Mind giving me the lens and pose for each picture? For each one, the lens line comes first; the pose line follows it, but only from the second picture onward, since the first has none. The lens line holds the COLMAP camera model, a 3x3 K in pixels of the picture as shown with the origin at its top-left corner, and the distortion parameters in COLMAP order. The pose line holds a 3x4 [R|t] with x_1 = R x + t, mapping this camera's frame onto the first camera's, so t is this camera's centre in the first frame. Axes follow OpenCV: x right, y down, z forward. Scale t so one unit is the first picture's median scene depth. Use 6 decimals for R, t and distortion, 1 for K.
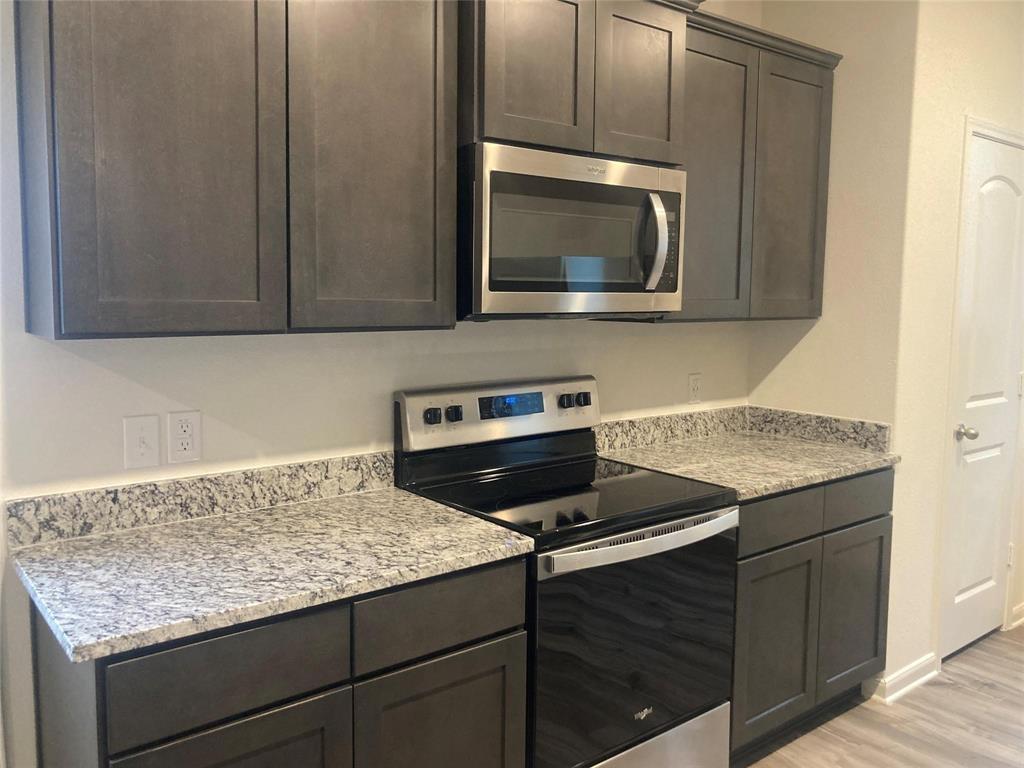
lens RADIAL K [[843.0, 0, 476.5], [0, 843.0, 371.0], [0, 0, 1]] dist [0.049606, -0.039032]
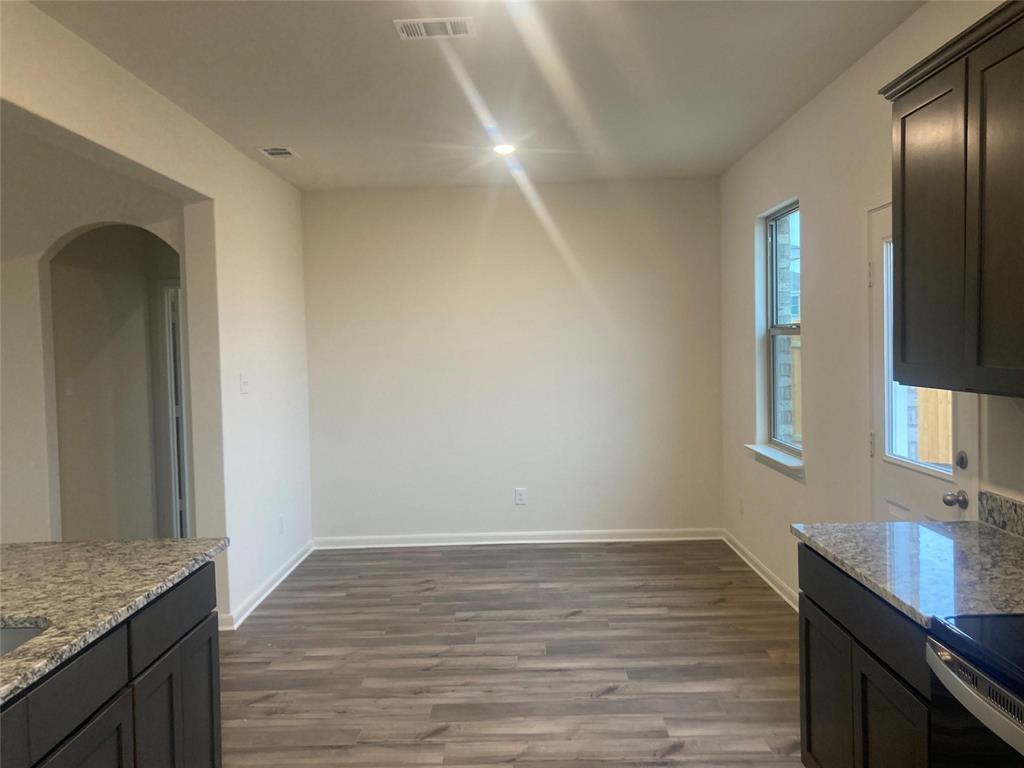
lens RADIAL K [[843.0, 0, 513.9], [0, 843.0, 385.7], [0, 0, 1]] dist [0.049606, -0.039032]
pose [[-0.620179, 0.046821, -0.783062, 0.832899], [-0.054453, 0.993240, 0.102514, -0.104794], [0.782568, 0.106217, -0.613437, 0.890759]]
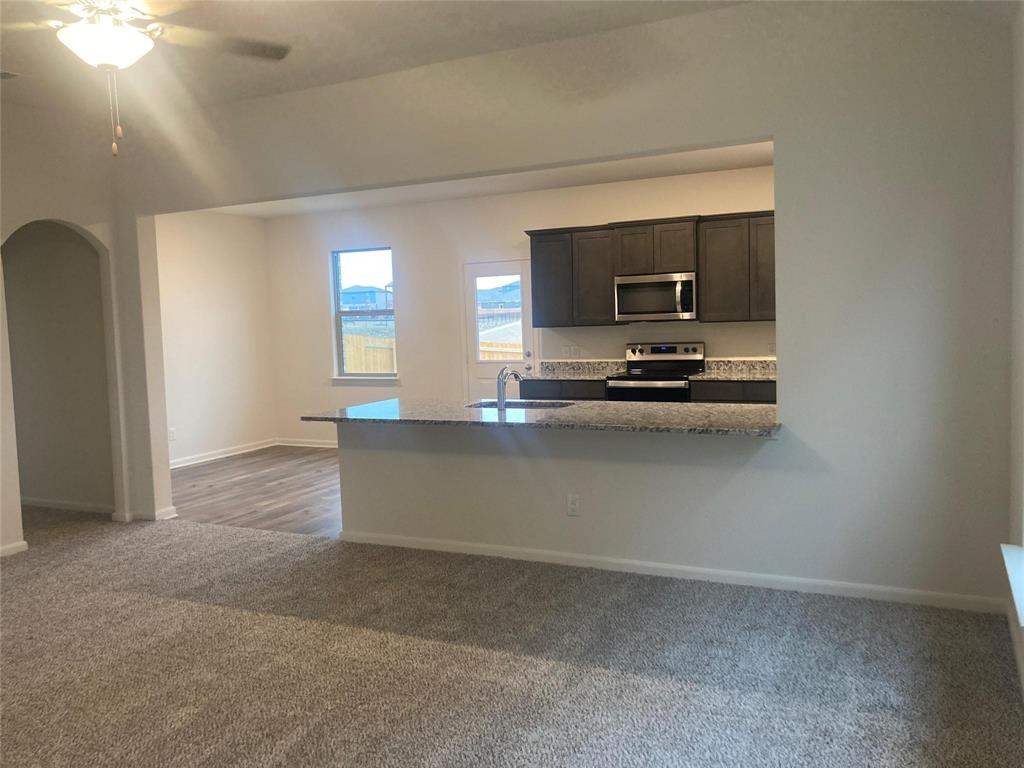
lens RADIAL K [[843.0, 0, 517.7], [0, 843.0, 384.2], [0, 0, 1]] dist [0.049606, -0.039032]
pose [[0.424205, 0.050639, -0.904149, 2.633697], [-0.051877, 0.998155, 0.031565, 0.096032], [0.904079, 0.033514, 0.426049, -0.817097]]
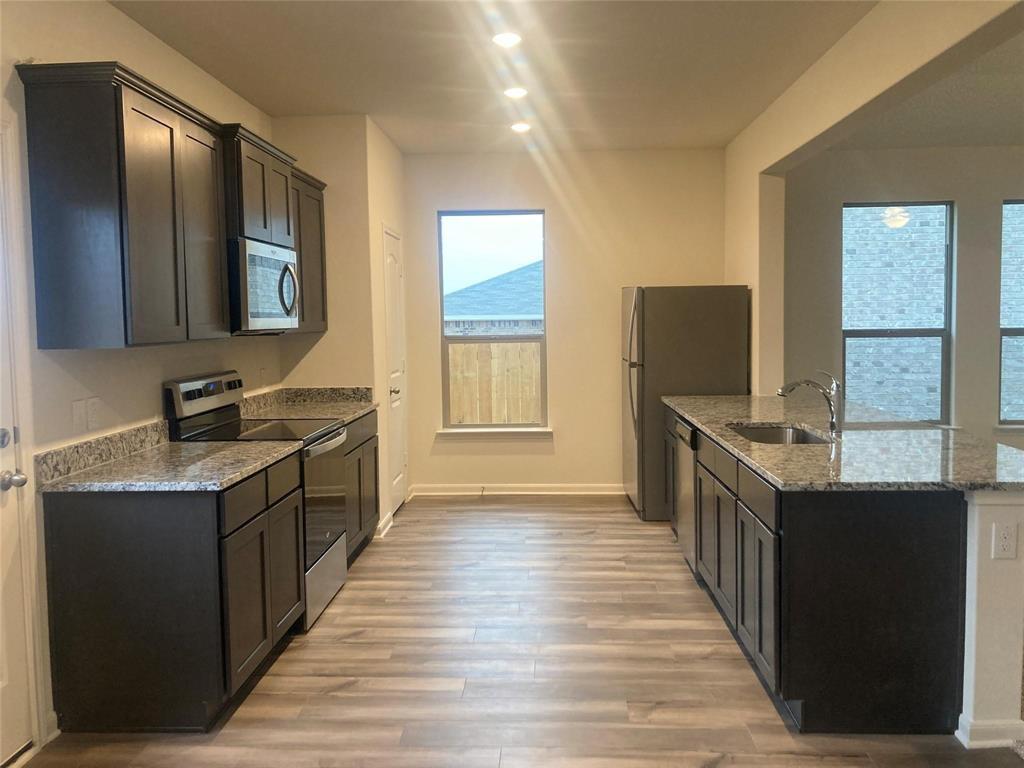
lens RADIAL K [[843.0, 0, 513.0], [0, 843.0, 376.6], [0, 0, 1]] dist [0.049606, -0.039032]
pose [[0.651683, -0.072399, 0.755029, -0.825216], [0.090163, 0.995770, 0.017662, 0.041488], [-0.753114, 0.056566, 0.655454, -0.520161]]
